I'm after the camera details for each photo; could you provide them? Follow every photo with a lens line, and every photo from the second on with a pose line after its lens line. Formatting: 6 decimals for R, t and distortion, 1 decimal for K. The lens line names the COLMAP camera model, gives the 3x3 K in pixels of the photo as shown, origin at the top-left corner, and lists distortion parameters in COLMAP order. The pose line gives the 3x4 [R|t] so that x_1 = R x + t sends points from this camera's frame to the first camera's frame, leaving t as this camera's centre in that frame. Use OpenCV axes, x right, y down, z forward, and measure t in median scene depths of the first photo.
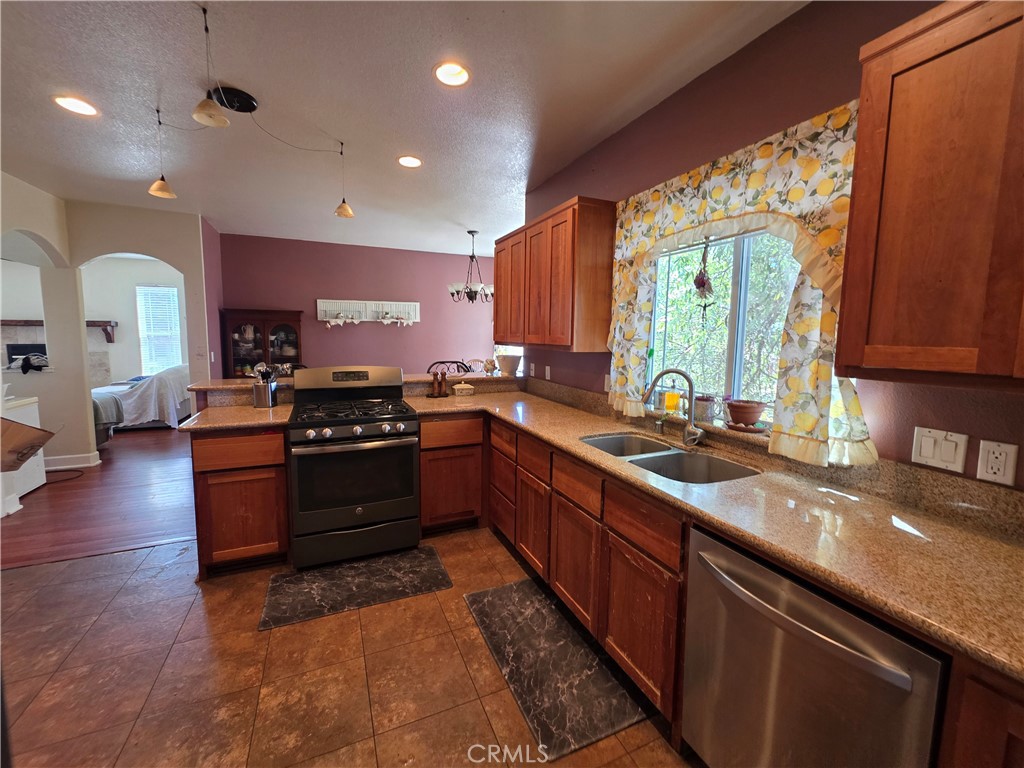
lens RADIAL K [[413.8, 0, 509.7], [0, 413.8, 379.4], [0, 0, 1]] dist [-0.000289, 0.000019]
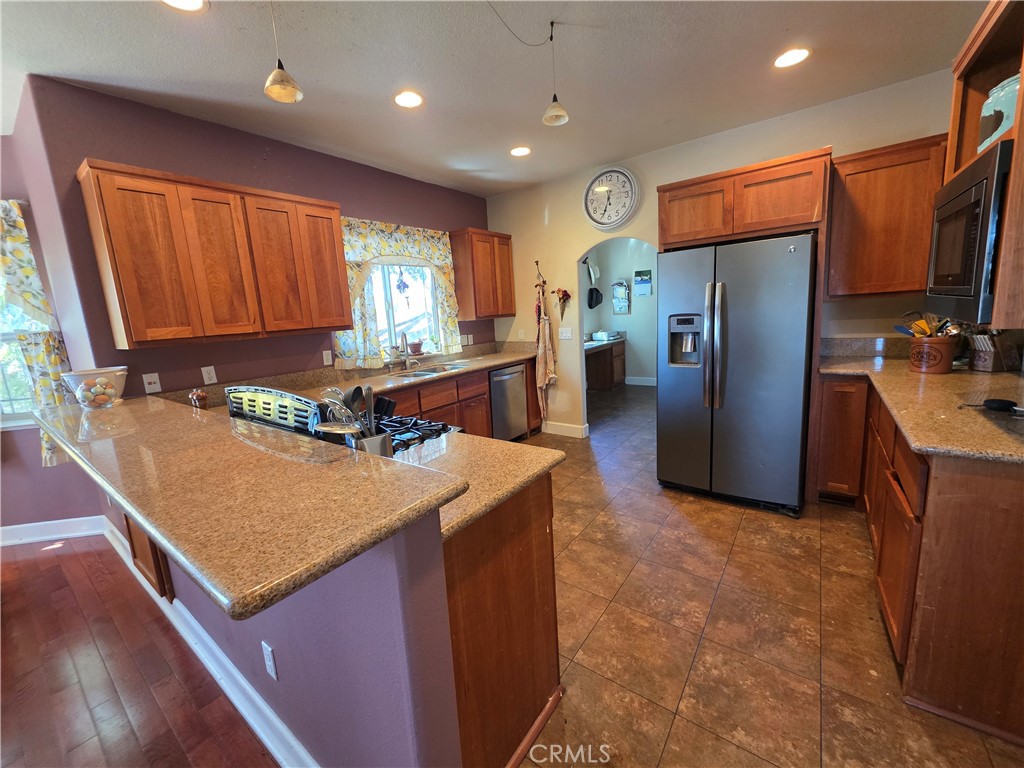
lens RADIAL K [[413.8, 0, 508.4], [0, 413.8, 379.3], [0, 0, 1]] dist [-0.000289, 0.000019]
pose [[-0.496569, -0.124825, 0.858975, -1.549536], [0.152567, 0.961647, 0.227944, -0.179135], [-0.854483, 0.244241, -0.458480, 1.603037]]
